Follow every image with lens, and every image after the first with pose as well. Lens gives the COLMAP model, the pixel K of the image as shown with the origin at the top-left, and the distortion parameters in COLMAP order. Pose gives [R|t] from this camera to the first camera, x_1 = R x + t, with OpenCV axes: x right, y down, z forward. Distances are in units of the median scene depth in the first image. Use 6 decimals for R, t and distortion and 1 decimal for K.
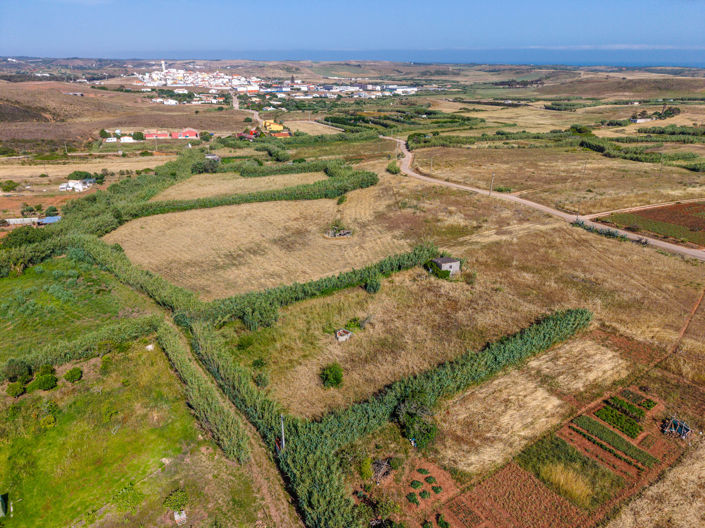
lens RADIAL K [[470.0, 0, 354.4], [0, 470.0, 261.0], [0, 0, 1]] dist [0.046099, -0.056389]
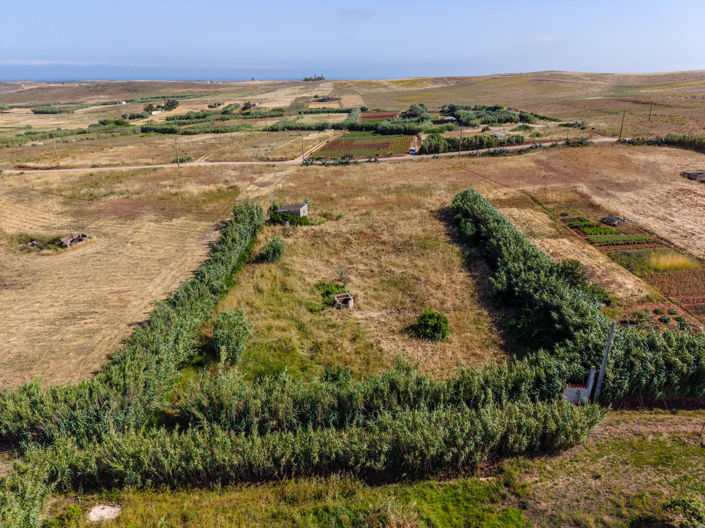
lens RADIAL K [[470.0, 0, 354.4], [0, 470.0, 261.0], [0, 0, 1]] dist [0.046099, -0.056389]
pose [[0.516801, -0.318435, 0.794679, -0.276942], [0.339796, 0.928298, 0.151000, -0.000644], [-0.785783, 0.191992, 0.587949, 0.270273]]
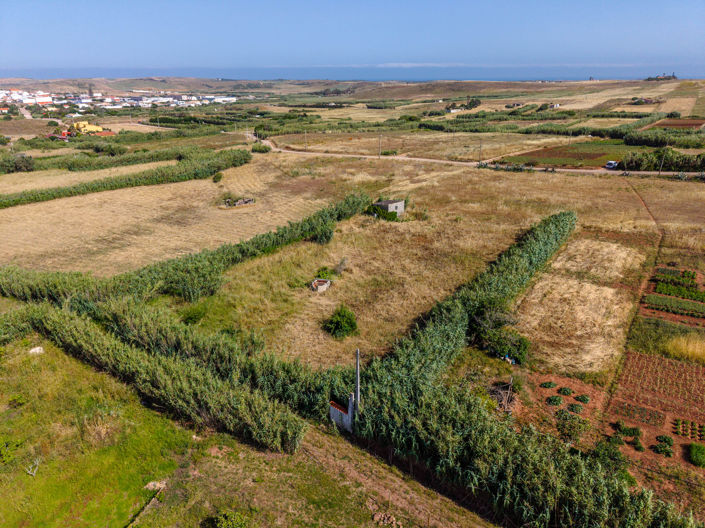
lens RADIAL K [[470.0, 0, 354.4], [0, 470.0, 261.0], [0, 0, 1]] dist [0.046099, -0.056389]
pose [[0.930849, -0.142581, 0.336438, -0.111507], [0.152949, 0.988224, -0.004371, 0.063590], [-0.331853, 0.055527, 0.941695, 0.118853]]
